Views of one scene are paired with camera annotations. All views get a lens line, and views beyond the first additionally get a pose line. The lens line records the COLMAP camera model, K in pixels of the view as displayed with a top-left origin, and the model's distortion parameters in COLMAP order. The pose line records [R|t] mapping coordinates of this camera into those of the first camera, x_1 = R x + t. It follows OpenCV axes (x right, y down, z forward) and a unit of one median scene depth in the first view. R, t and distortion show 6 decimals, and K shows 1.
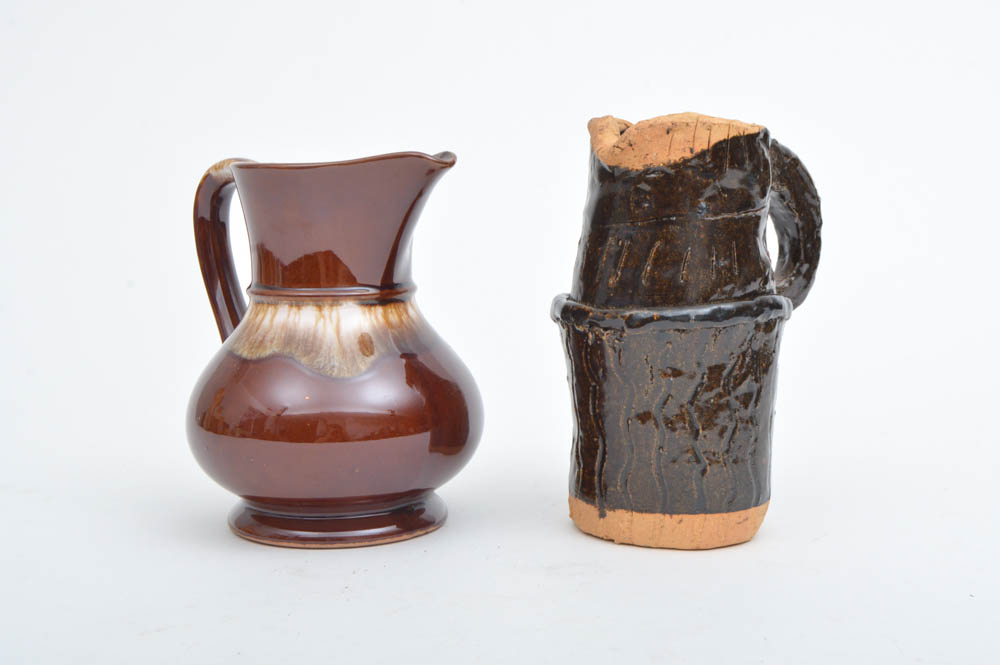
lens RADIAL K [[1468.6, 0, 499.8], [0, 1468.6, 331.8], [0, 0, 1]] dist [0.235719, 0.000000]
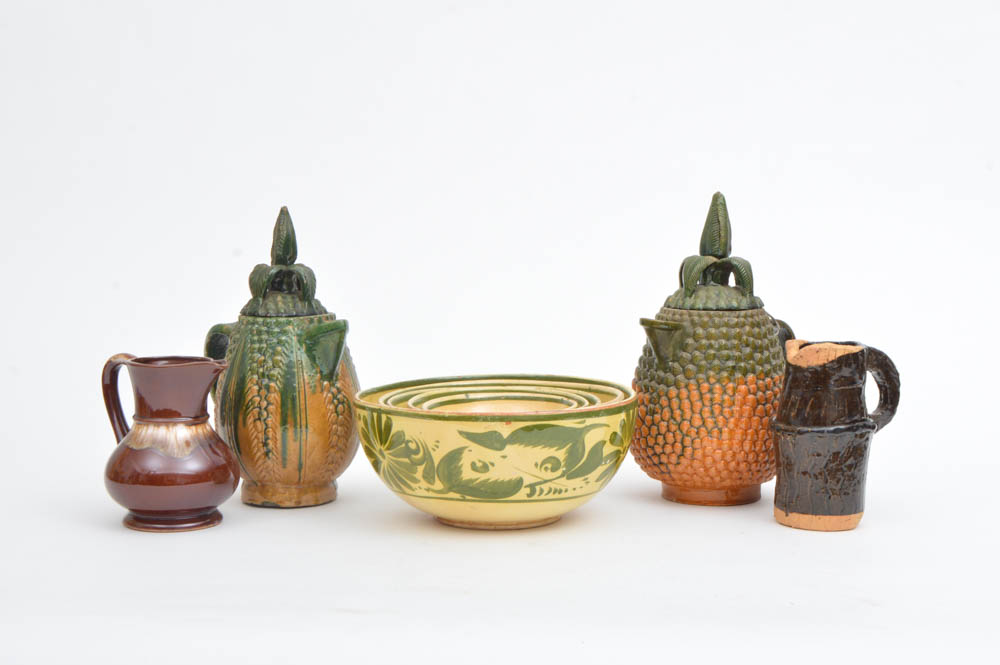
lens RADIAL K [[1588.4, 0, 500.9], [0, 1588.4, 332.2], [0, 0, 1]] dist [-0.033599, 0.000000]
pose [[0.982433, 0.024720, -0.184972, 0.083916], [-0.029118, 0.999353, -0.021094, -0.097480], [0.184331, 0.026110, 0.982517, -1.552130]]
